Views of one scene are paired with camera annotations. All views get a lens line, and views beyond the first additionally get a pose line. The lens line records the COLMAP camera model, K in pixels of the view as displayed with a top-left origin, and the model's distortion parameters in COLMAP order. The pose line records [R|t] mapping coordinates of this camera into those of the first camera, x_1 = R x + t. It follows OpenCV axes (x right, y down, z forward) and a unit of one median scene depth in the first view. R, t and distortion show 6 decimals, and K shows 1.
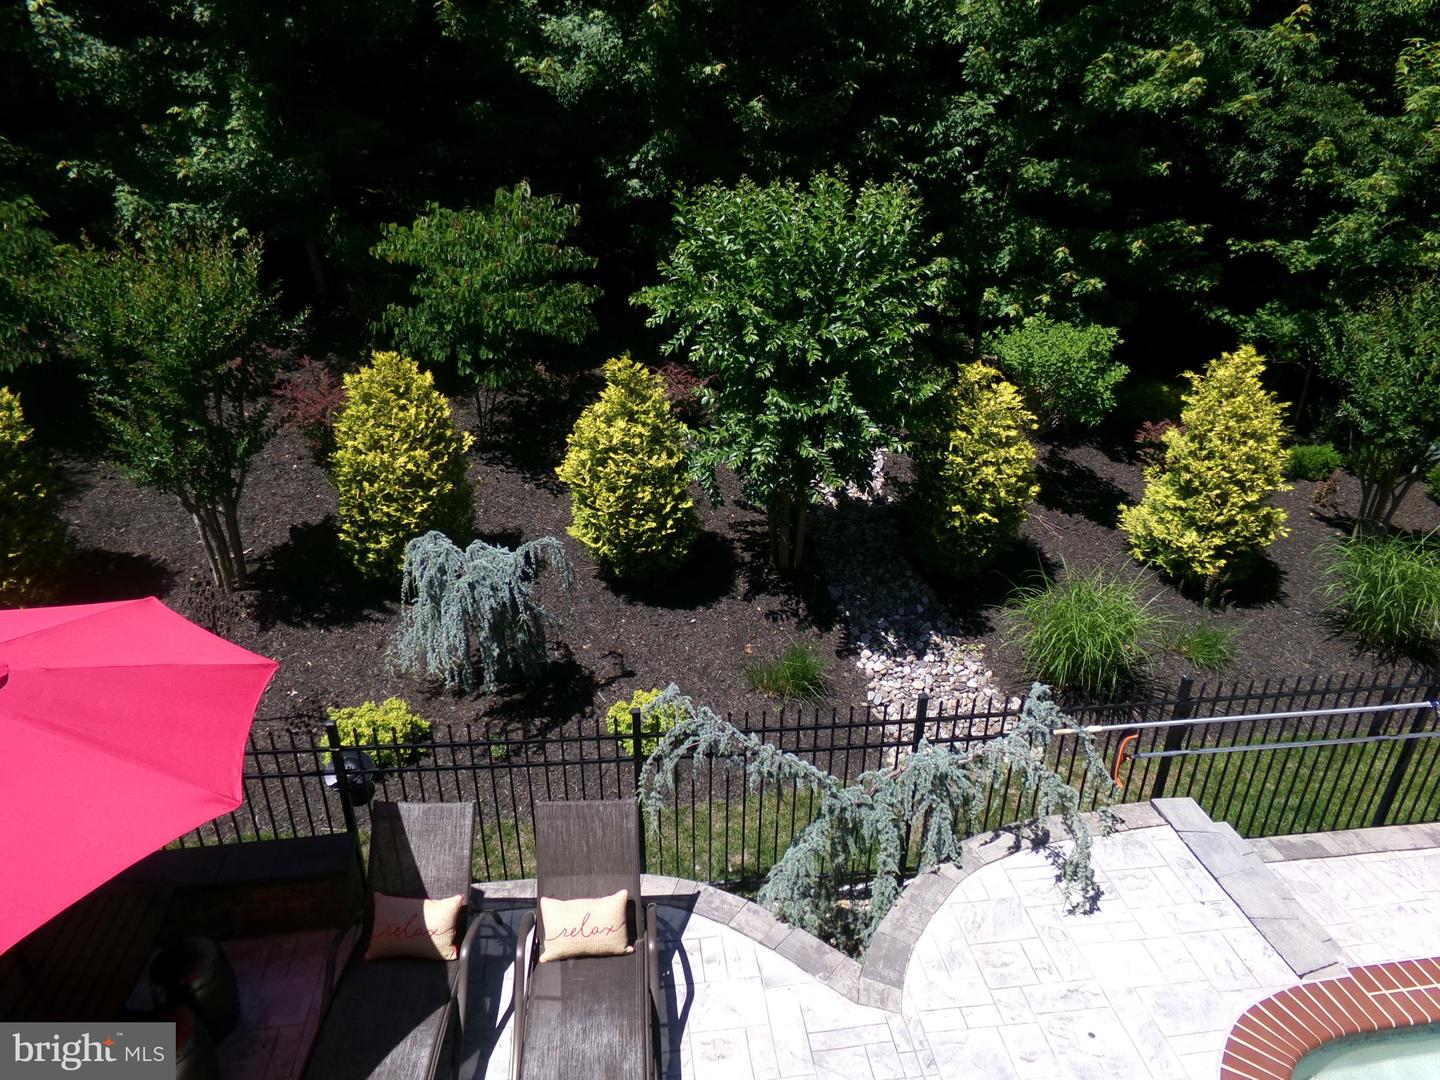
lens RADIAL K [[1004.5, 0, 714.8], [0, 1004.5, 533.9], [0, 0, 1]] dist [-0.026386, 0.068764]
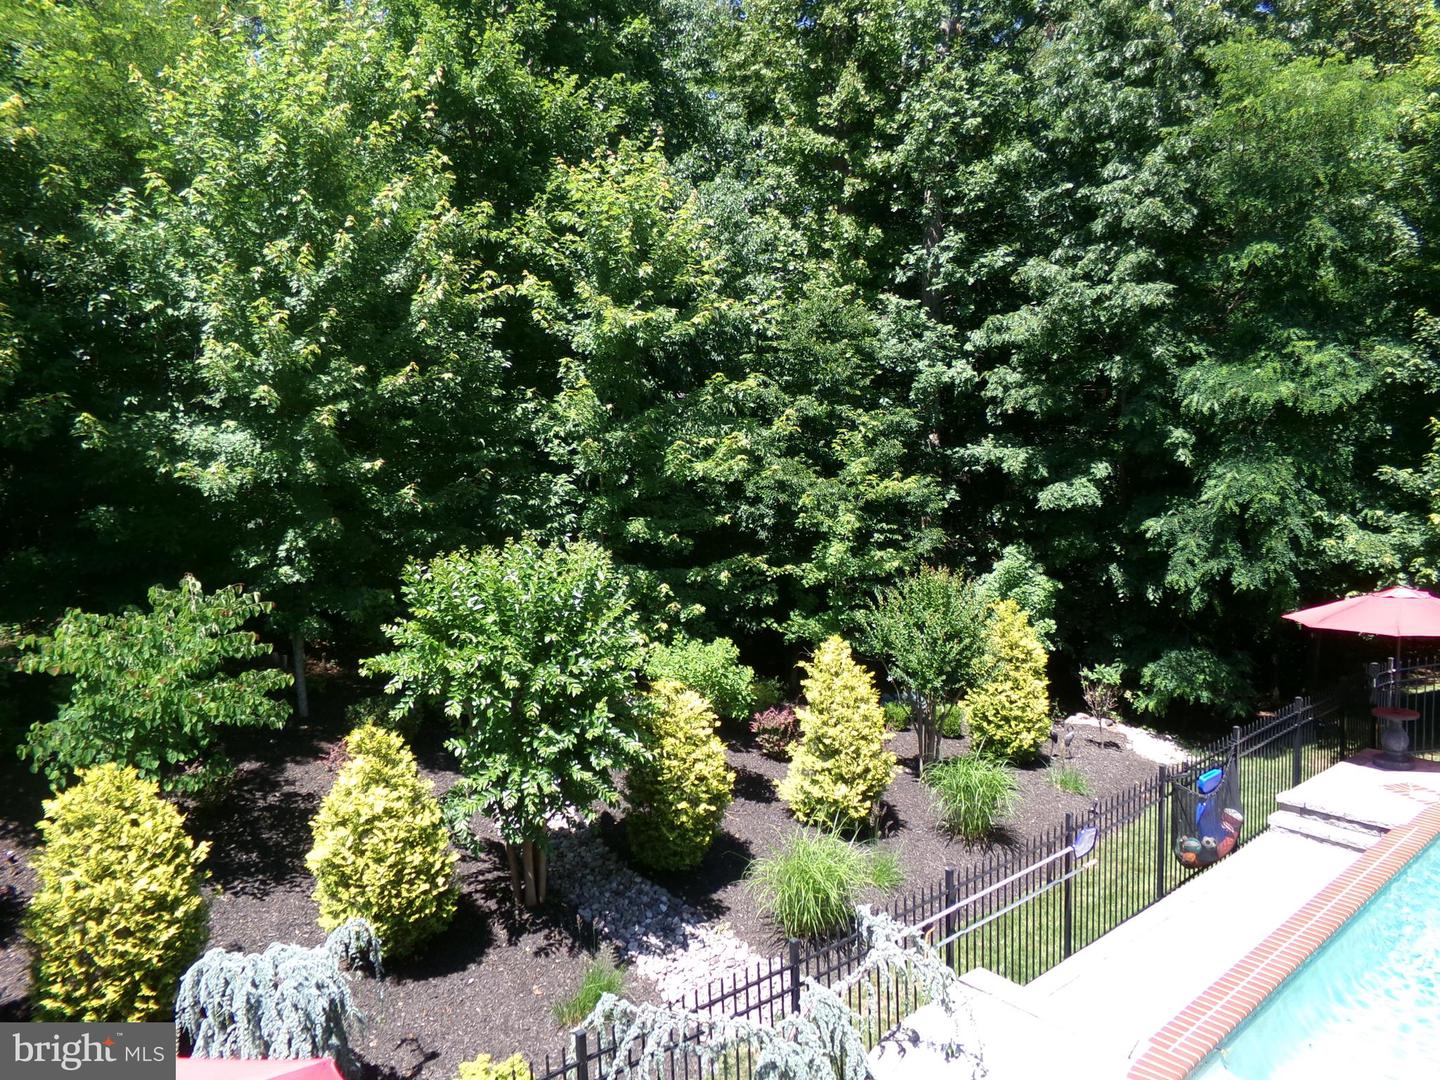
lens RADIAL K [[1004.5, 0, 705.9], [0, 1004.5, 567.2], [0, 0, 1]] dist [-0.026386, 0.068764]
pose [[0.852853, -0.097334, 0.512999, -0.284314], [0.256623, 0.933763, -0.249463, 0.013211], [-0.454738, 0.344403, 0.821340, -0.037720]]
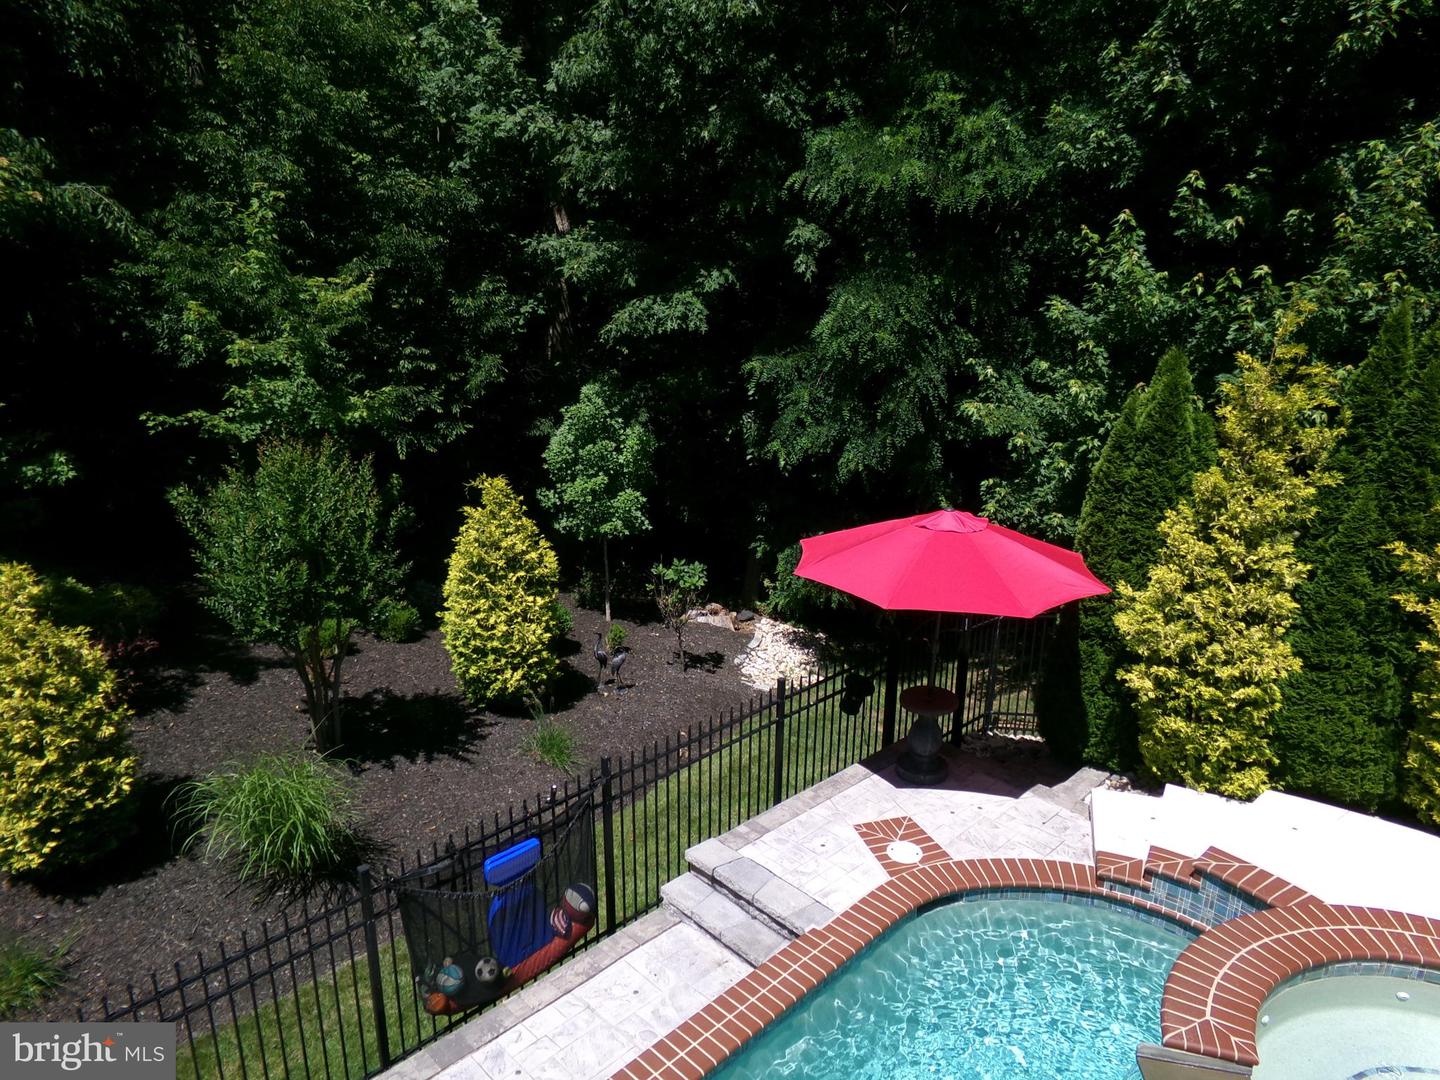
lens RADIAL K [[1004.5, 0, 708.9], [0, 1004.5, 554.4], [0, 0, 1]] dist [-0.026386, 0.068764]
pose [[0.823739, -0.179860, 0.537684, 0.559263], [0.236742, 0.970832, -0.037940, -0.039158], [-0.515177, 0.158545, 0.842292, 0.060001]]
